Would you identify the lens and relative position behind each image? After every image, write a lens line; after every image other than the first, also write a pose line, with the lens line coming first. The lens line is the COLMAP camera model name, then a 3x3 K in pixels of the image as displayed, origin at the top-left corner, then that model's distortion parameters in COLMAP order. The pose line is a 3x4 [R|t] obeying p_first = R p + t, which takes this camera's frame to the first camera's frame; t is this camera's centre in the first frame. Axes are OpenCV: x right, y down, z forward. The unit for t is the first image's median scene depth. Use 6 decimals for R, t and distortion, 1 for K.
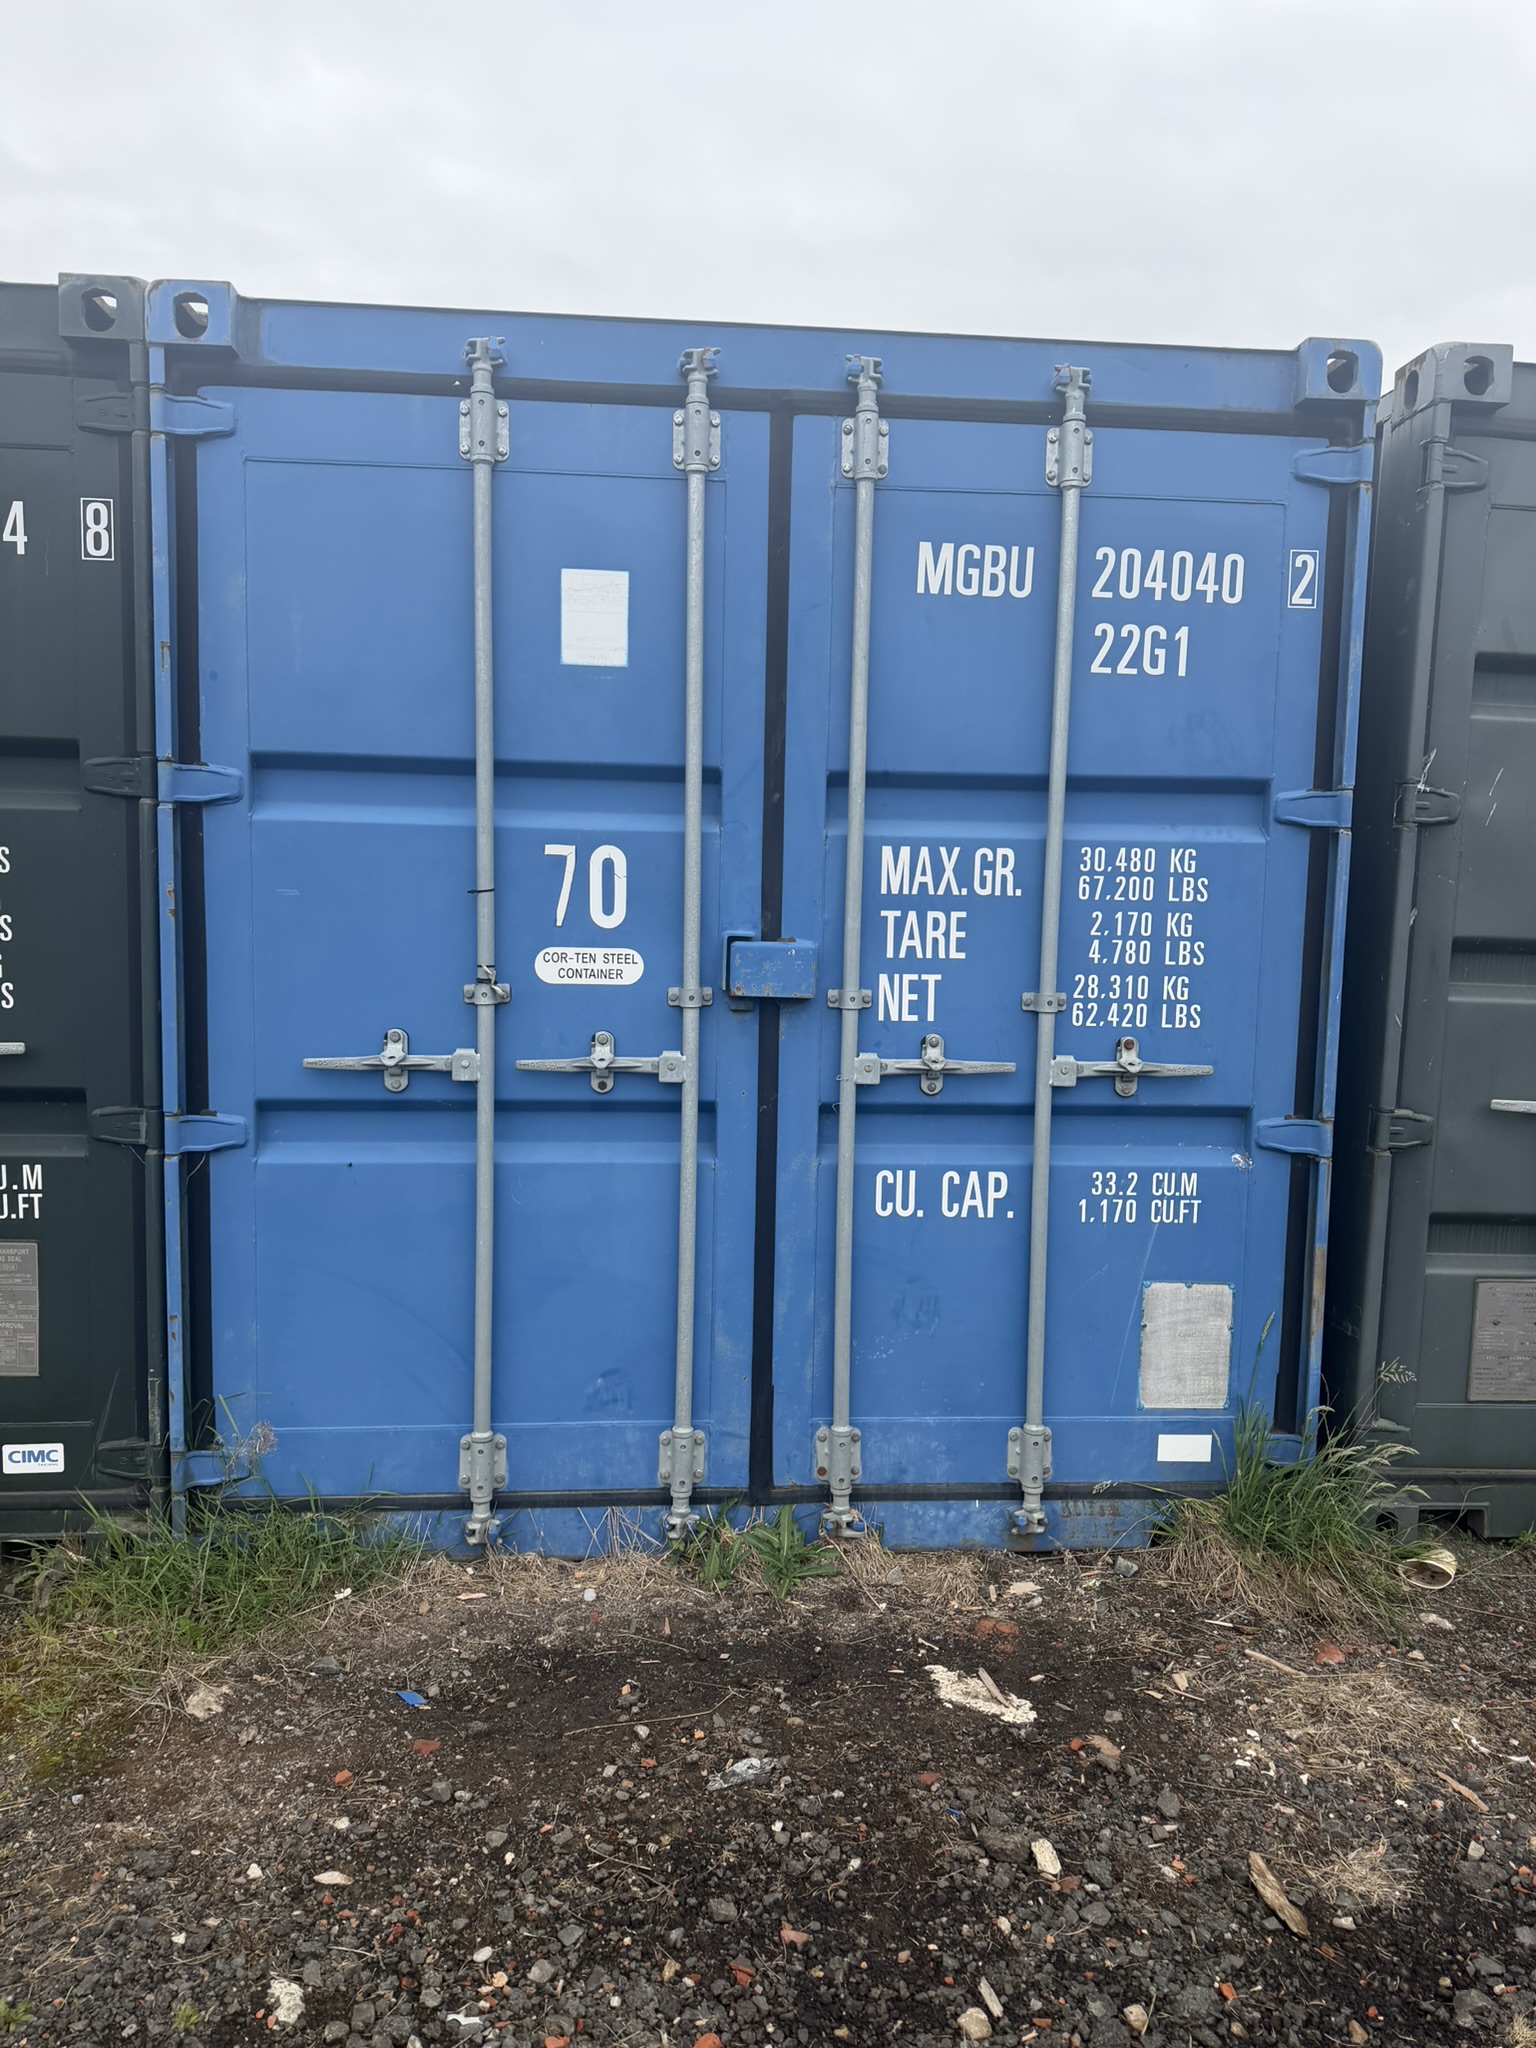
lens RADIAL K [[1613.8, 0, 763.0], [0, 1613.8, 1029.6], [0, 0, 1]] dist [0.111694, -0.006323]
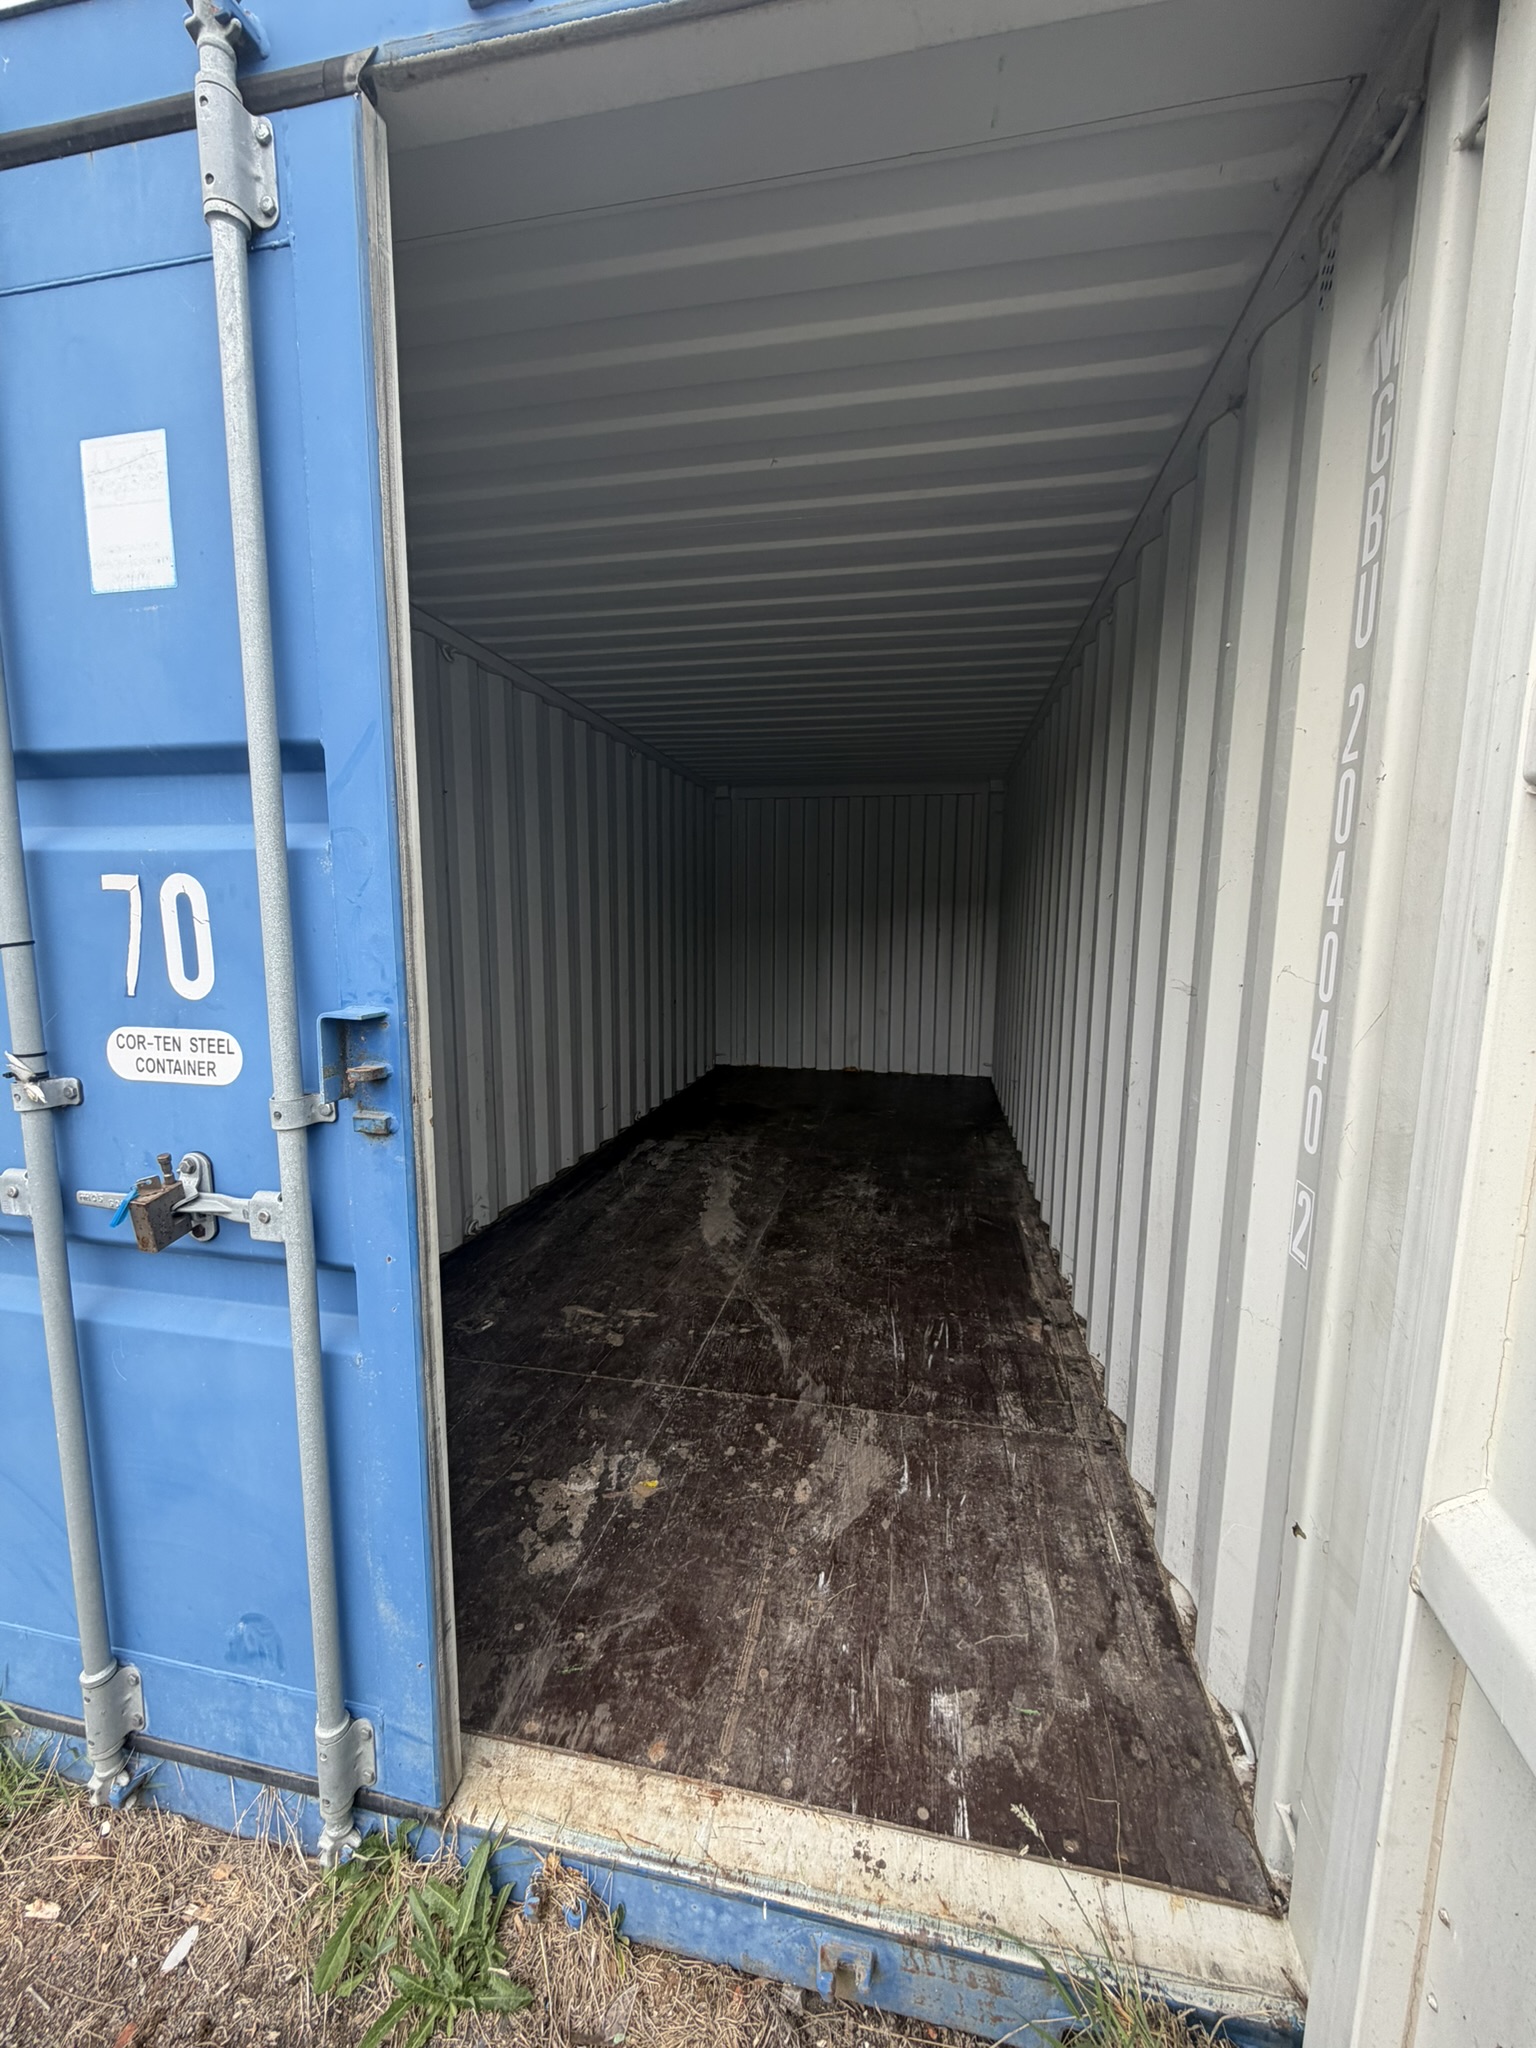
lens RADIAL K [[822.1, 0, 775.2], [0, 822.1, 1026.2], [0, 0, 1]] dist [-0.002780, 0.000027]
pose [[0.955766, 0.025492, -0.293021, 0.230815], [-0.014792, 0.999142, 0.038674, -0.068388], [0.293756, -0.032629, 0.955324, 0.747919]]
